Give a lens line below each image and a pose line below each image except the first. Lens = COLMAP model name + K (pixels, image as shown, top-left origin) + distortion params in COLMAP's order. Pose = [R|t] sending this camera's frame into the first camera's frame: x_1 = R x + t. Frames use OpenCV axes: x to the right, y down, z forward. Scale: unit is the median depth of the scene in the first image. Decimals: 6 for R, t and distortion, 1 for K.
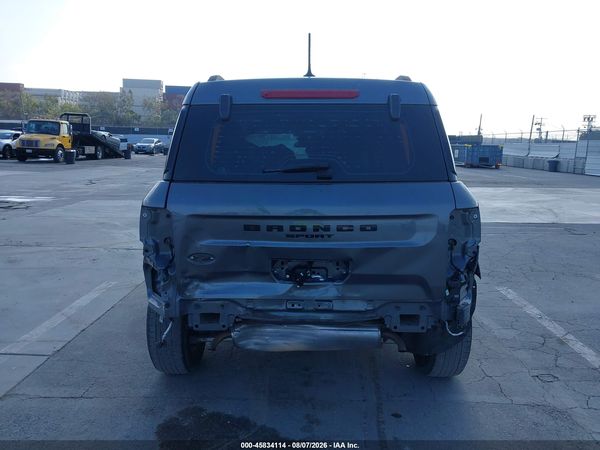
lens RADIAL K [[480.9, 0, 294.9], [0, 480.9, 223.7], [0, 0, 1]] dist [0.042642, -0.056295]
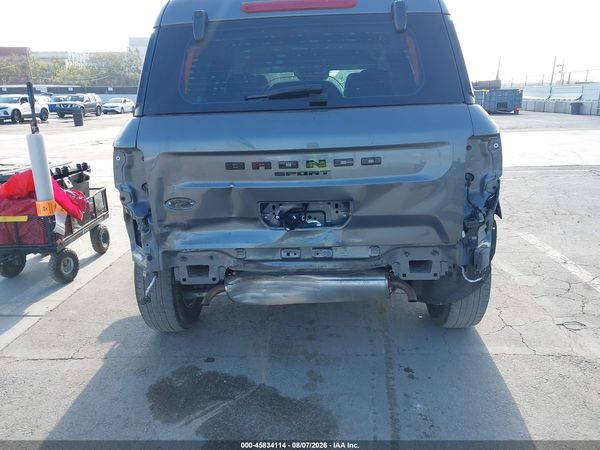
lens RADIAL K [[480.9, 0, 294.9], [0, 480.9, 223.7], [0, 0, 1]] dist [0.042642, -0.056295]
pose [[0.998962, -0.031687, -0.032712, 0.036487], [0.034468, 0.995498, 0.088294, 0.033162], [0.029767, -0.089330, 0.995557, 0.110993]]
